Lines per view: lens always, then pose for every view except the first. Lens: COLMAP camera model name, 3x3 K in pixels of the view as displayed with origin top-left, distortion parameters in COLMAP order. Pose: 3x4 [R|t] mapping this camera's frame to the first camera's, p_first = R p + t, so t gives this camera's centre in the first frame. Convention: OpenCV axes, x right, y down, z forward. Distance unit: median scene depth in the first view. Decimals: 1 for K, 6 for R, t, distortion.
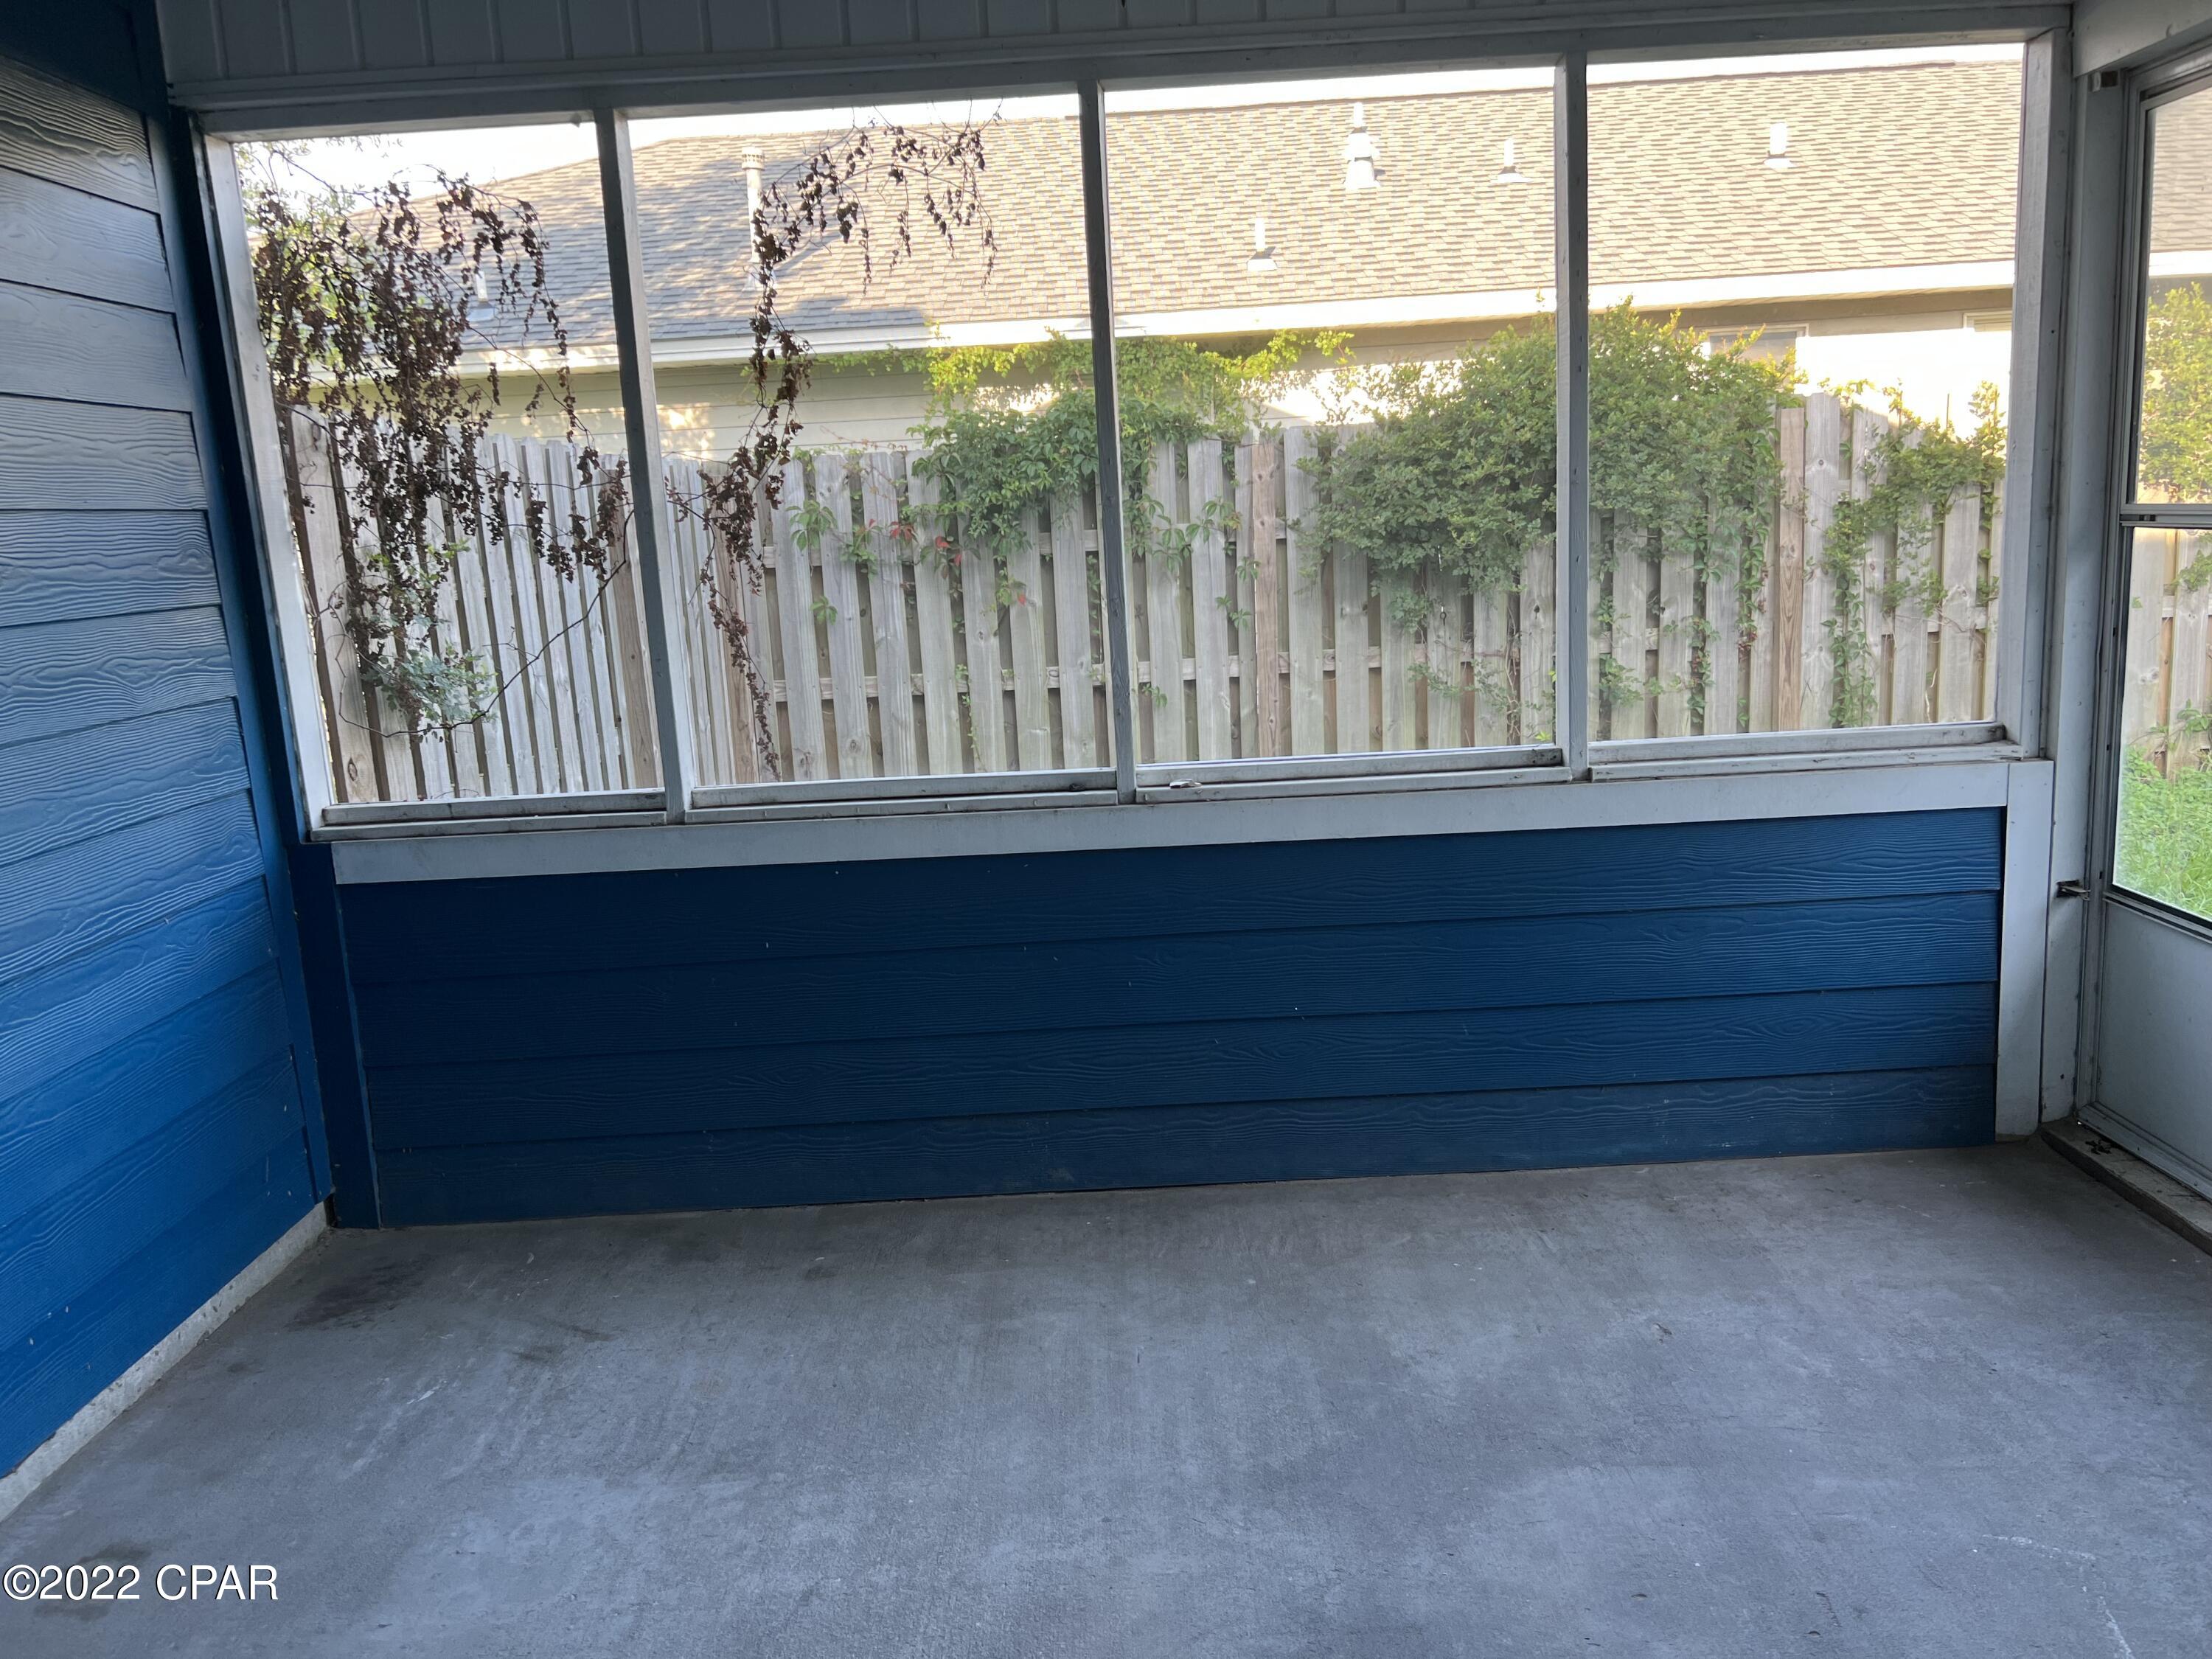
lens RADIAL K [[1660.8, 0, 1112.1], [0, 1660.8, 828.9], [0, 0, 1]] dist [0.045972, -0.057382]
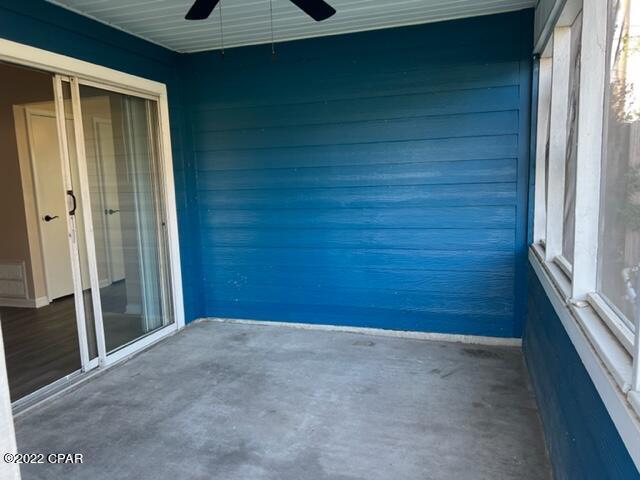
lens RADIAL K [[480.5, 0, 321.1], [0, 480.5, 241.3], [0, 0, 1]] dist [0.045972, -0.057382]
pose [[-0.289112, 0.189740, -0.938303, 0.770307], [-0.136179, 0.962041, 0.236500, -0.224544], [0.947560, 0.196152, -0.252299, 0.967950]]
